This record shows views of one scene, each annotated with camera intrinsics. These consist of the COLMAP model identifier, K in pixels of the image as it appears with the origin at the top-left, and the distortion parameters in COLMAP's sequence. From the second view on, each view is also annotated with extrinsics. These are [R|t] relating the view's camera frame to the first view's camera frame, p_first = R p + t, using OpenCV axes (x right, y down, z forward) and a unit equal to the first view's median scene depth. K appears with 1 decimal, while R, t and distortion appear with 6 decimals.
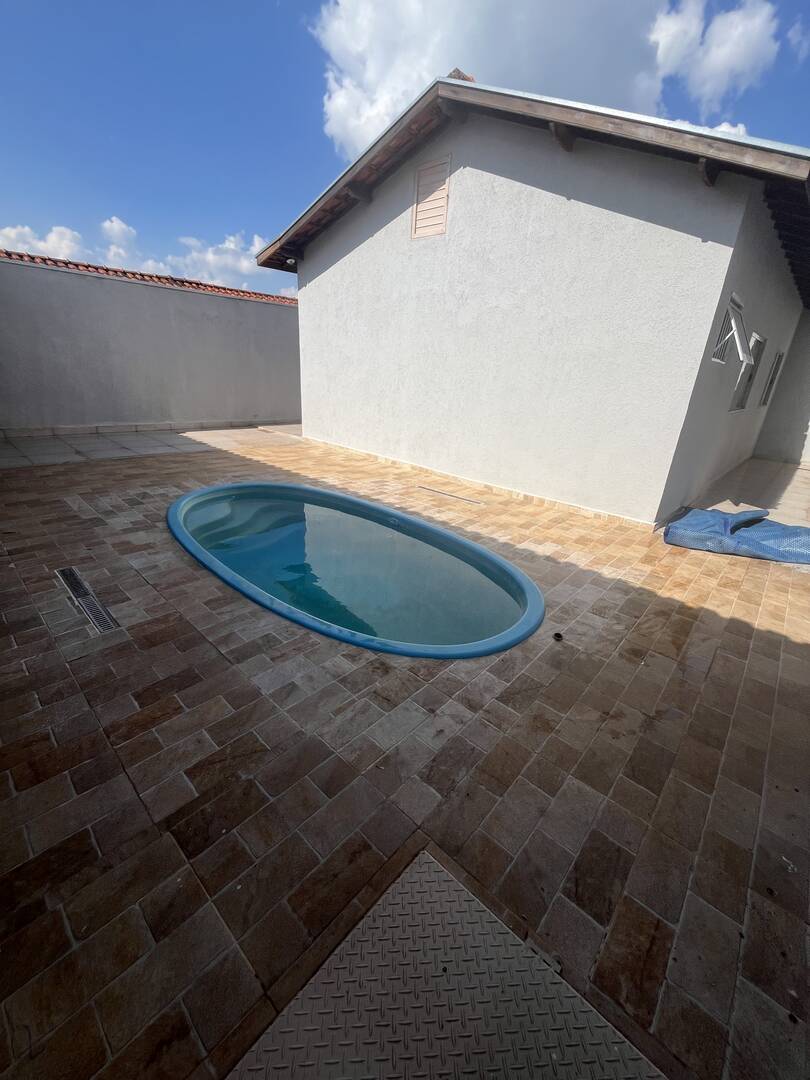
lens RADIAL K [[437.0, 0, 405.7], [0, 437.0, 534.5], [0, 0, 1]] dist [-0.001015, -0.000075]
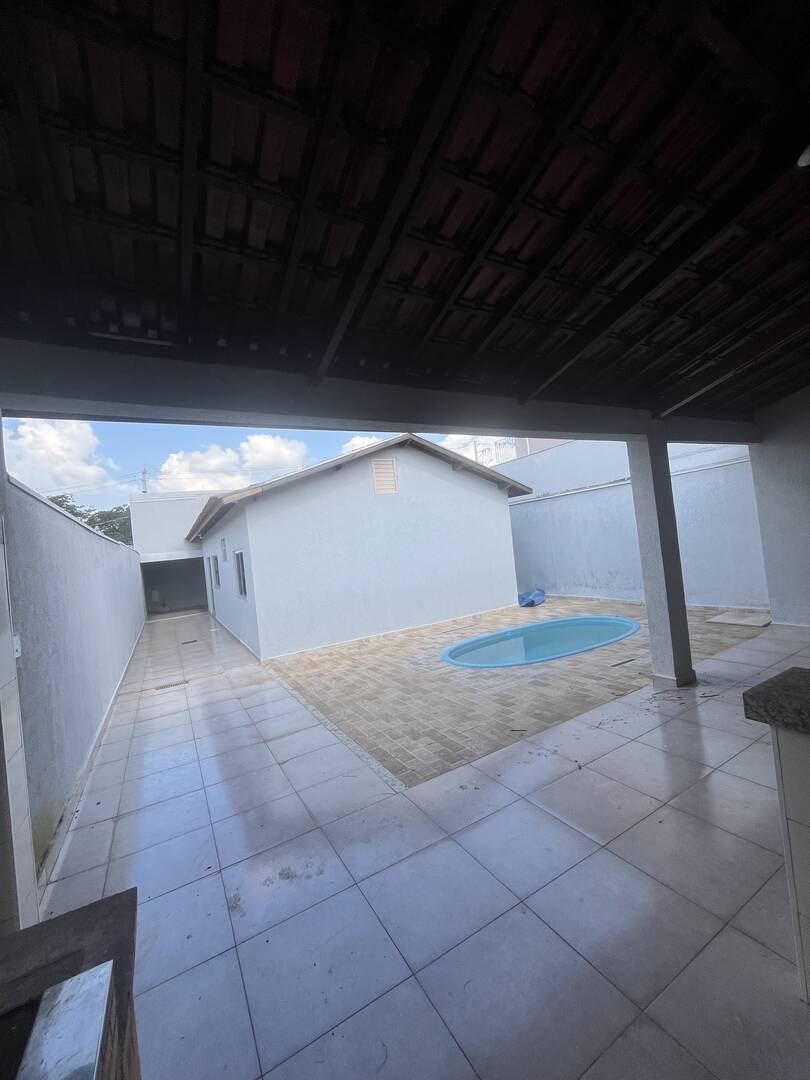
lens RADIAL K [[437.0, 0, 405.7], [0, 437.0, 534.5], [0, 0, 1]] dist [-0.001015, -0.000075]
pose [[0.303095, -0.071626, 0.950265, -1.904288], [0.462539, 0.882893, -0.080983, -0.462118], [-0.833182, 0.464080, 0.300730, 0.623382]]
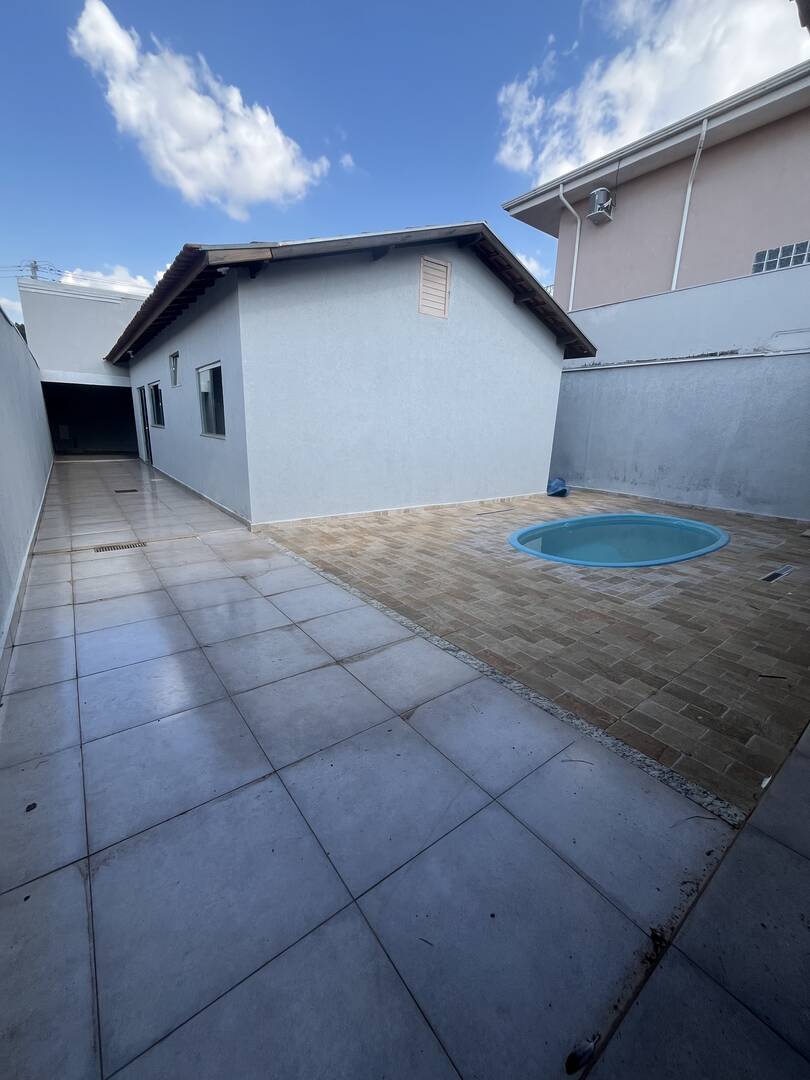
lens RADIAL K [[437.0, 0, 405.7], [0, 437.0, 534.5], [0, 0, 1]] dist [-0.001015, -0.000075]
pose [[0.177226, -0.292633, 0.939658, -1.556222], [0.341067, 0.913867, 0.220274, -0.525971], [-0.923182, 0.281448, 0.261768, 1.140520]]
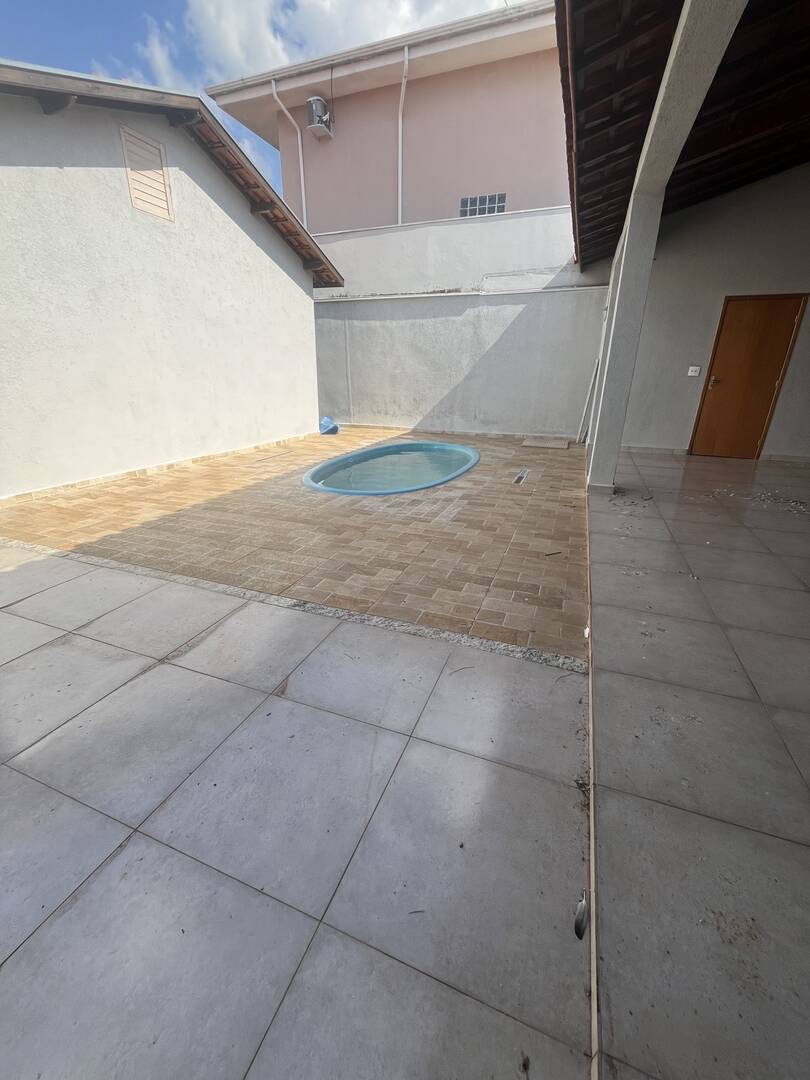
lens RADIAL K [[437.0, 0, 405.7], [0, 437.0, 534.5], [0, 0, 1]] dist [-0.001015, -0.000075]
pose [[-0.361960, -0.383937, 0.849457, -1.497575], [0.310004, 0.809805, 0.498110, -0.524448], [-0.879137, 0.443631, -0.174095, 1.224329]]
